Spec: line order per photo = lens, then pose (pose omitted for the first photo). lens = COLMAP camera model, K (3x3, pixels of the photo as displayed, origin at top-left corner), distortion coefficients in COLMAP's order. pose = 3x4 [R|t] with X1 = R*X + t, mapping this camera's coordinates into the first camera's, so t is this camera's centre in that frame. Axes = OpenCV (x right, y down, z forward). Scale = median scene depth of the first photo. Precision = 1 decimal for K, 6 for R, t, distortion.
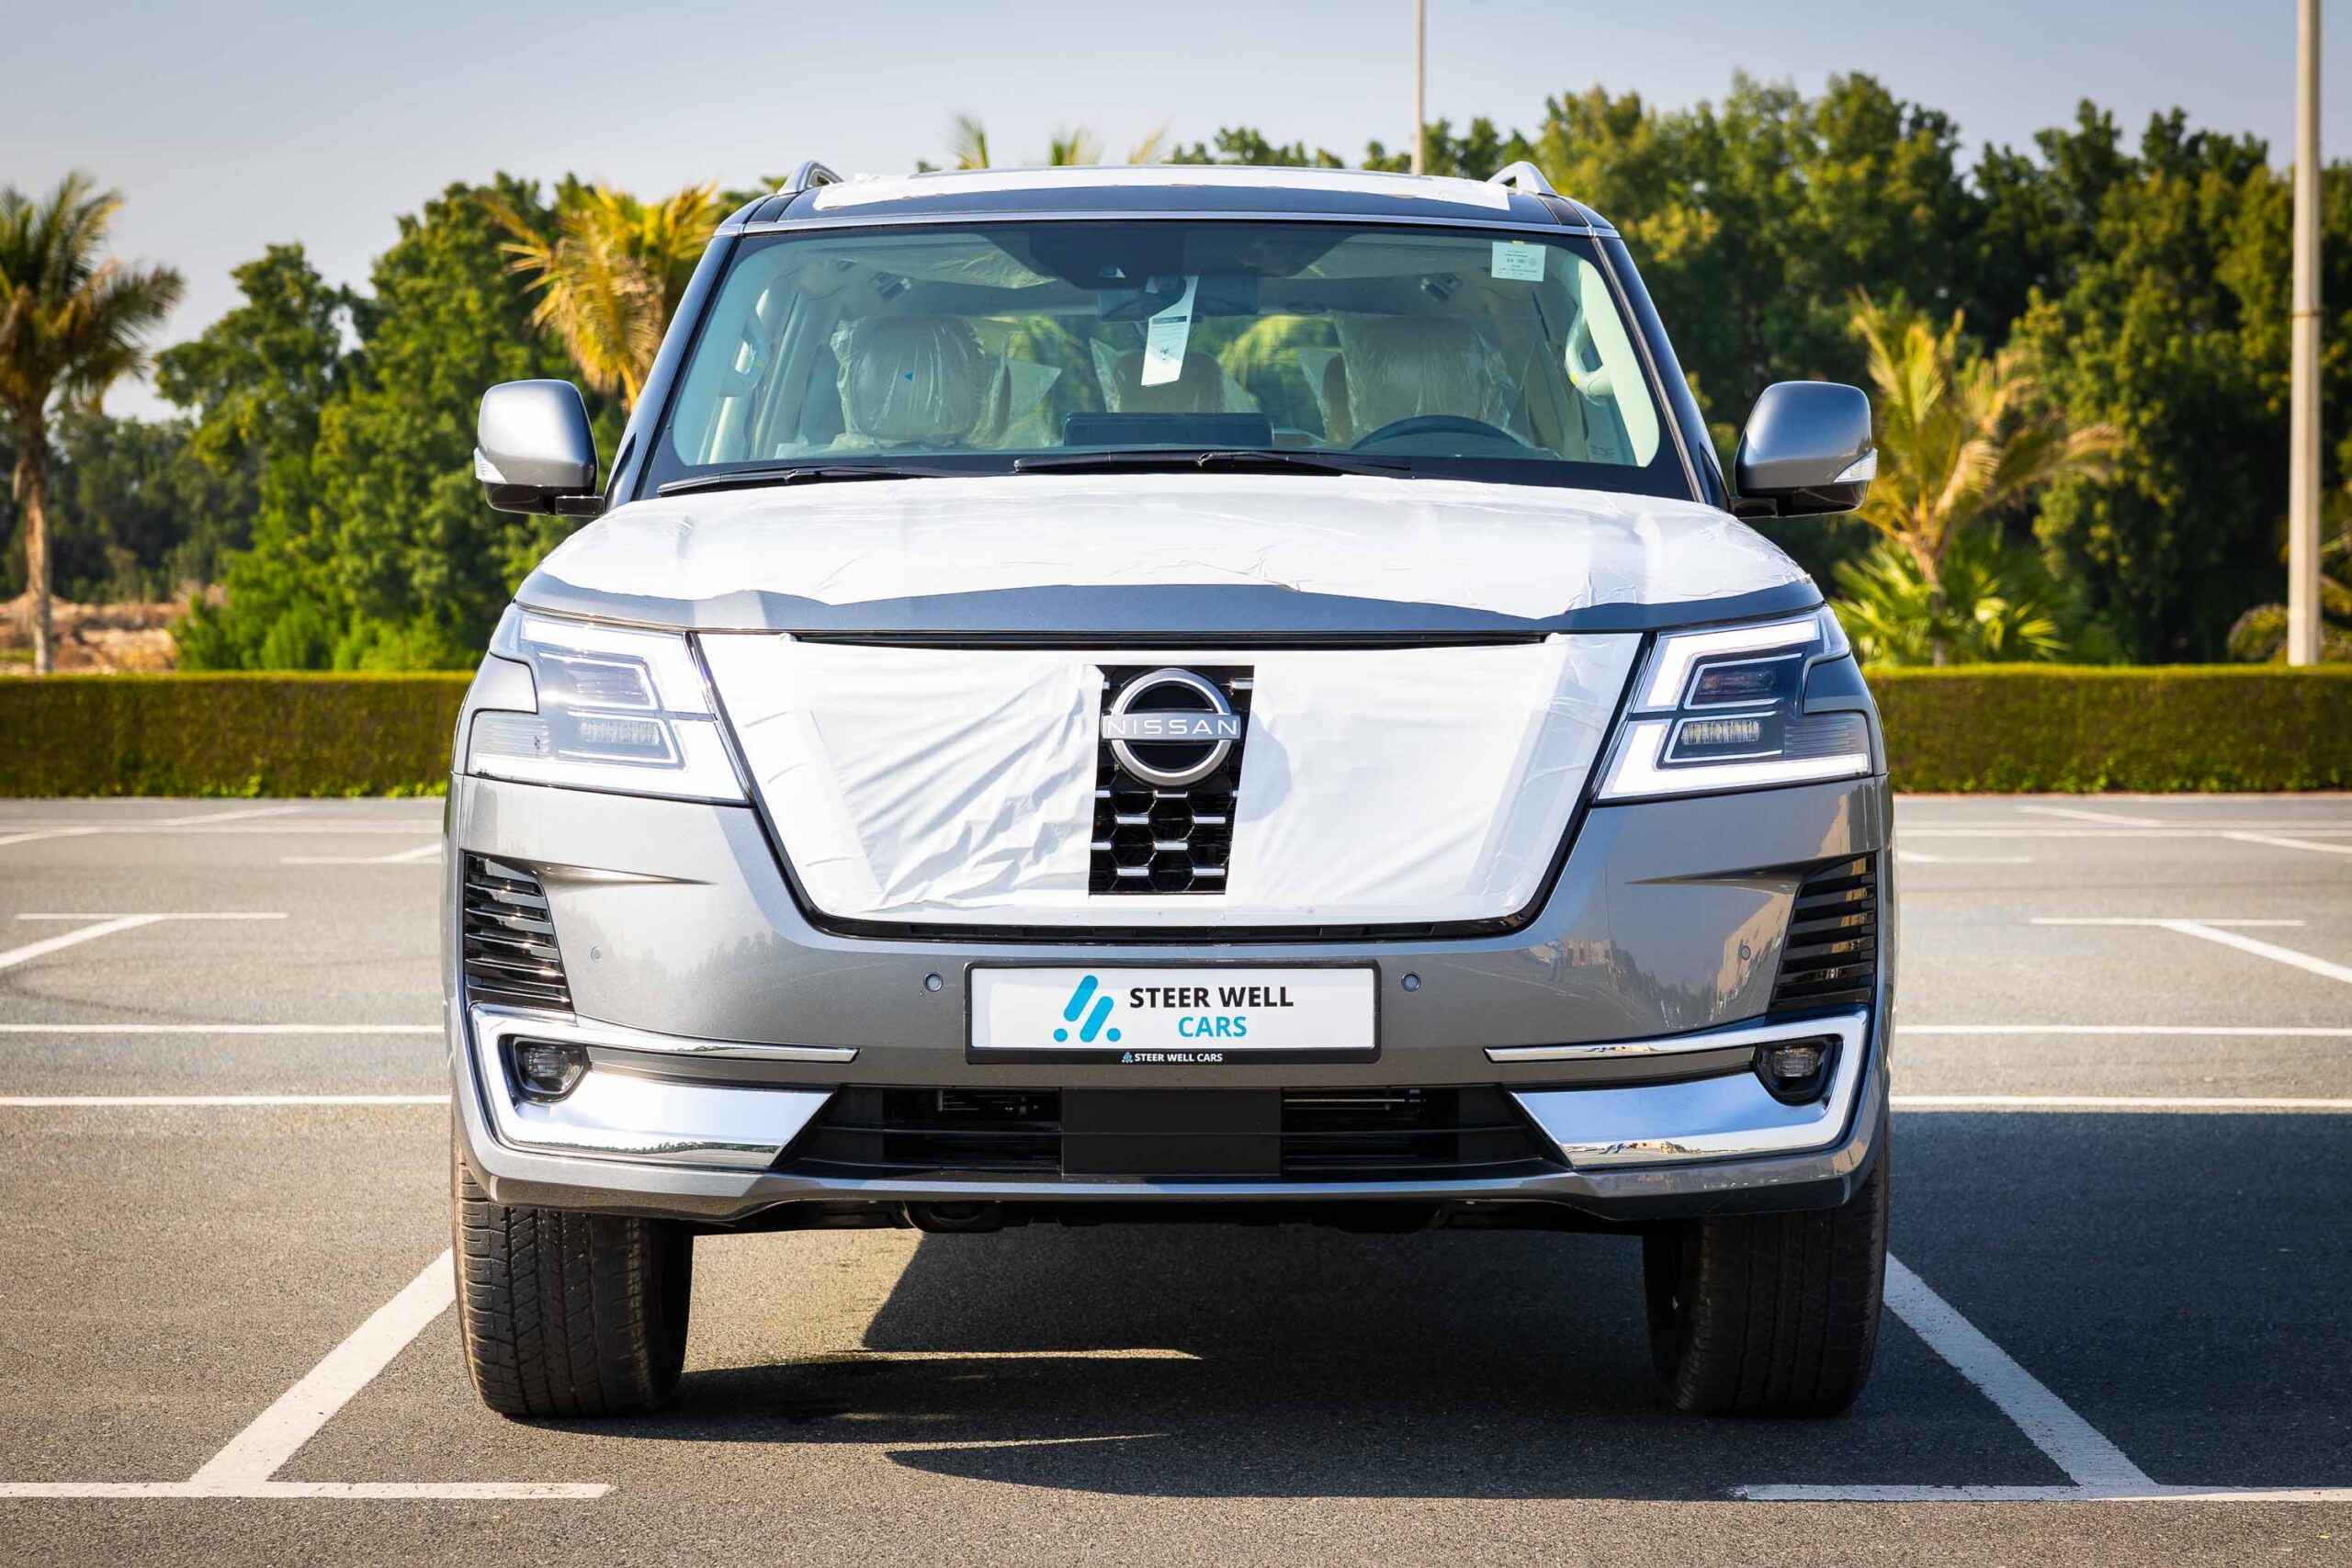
lens RADIAL K [[5249.9, 0, 1176.0], [0, 5249.9, 784.0], [0, 0, 1]] dist [-0.000650, -0.248067]
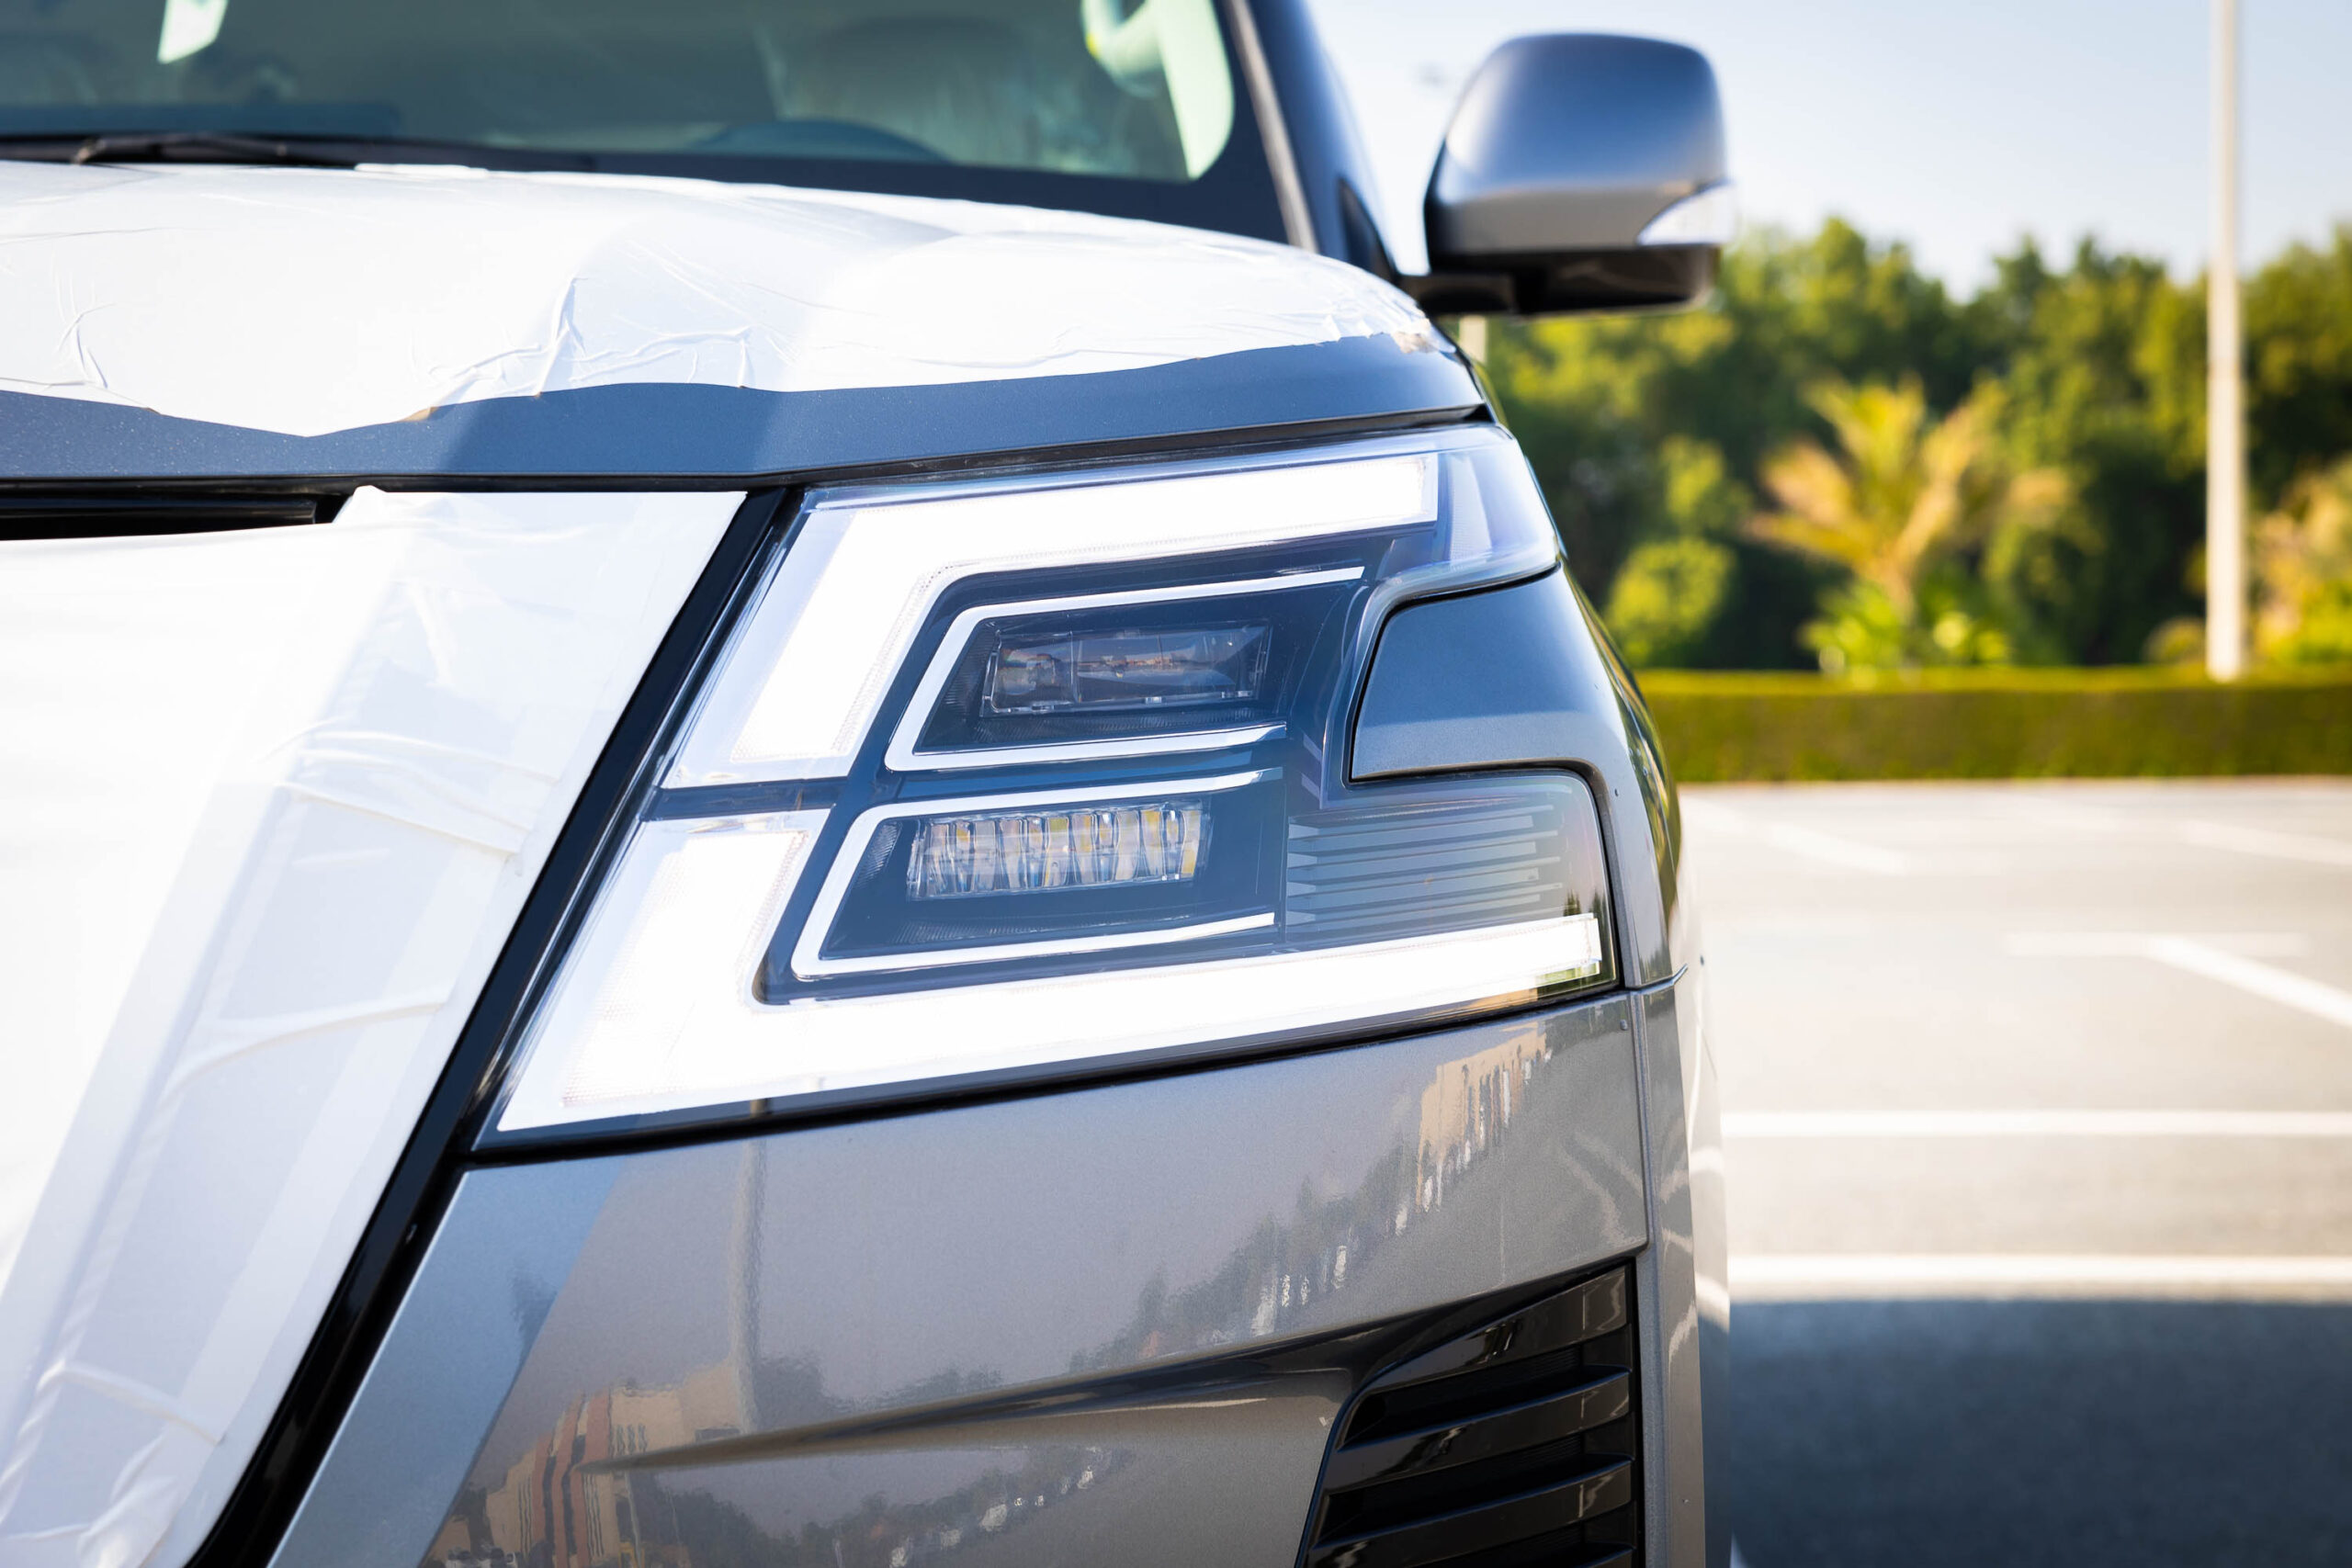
lens RADIAL K [[4174.9, 0, 1176.0], [0, 4174.9, 784.0], [0, 0, 1]] dist [0.004340, 0.042573]
pose [[0.999484, -0.011523, -0.029996, 0.115574], [0.011529, 0.999934, 0.000010, -0.013145], [0.029994, -0.000356, 0.999550, 0.771713]]
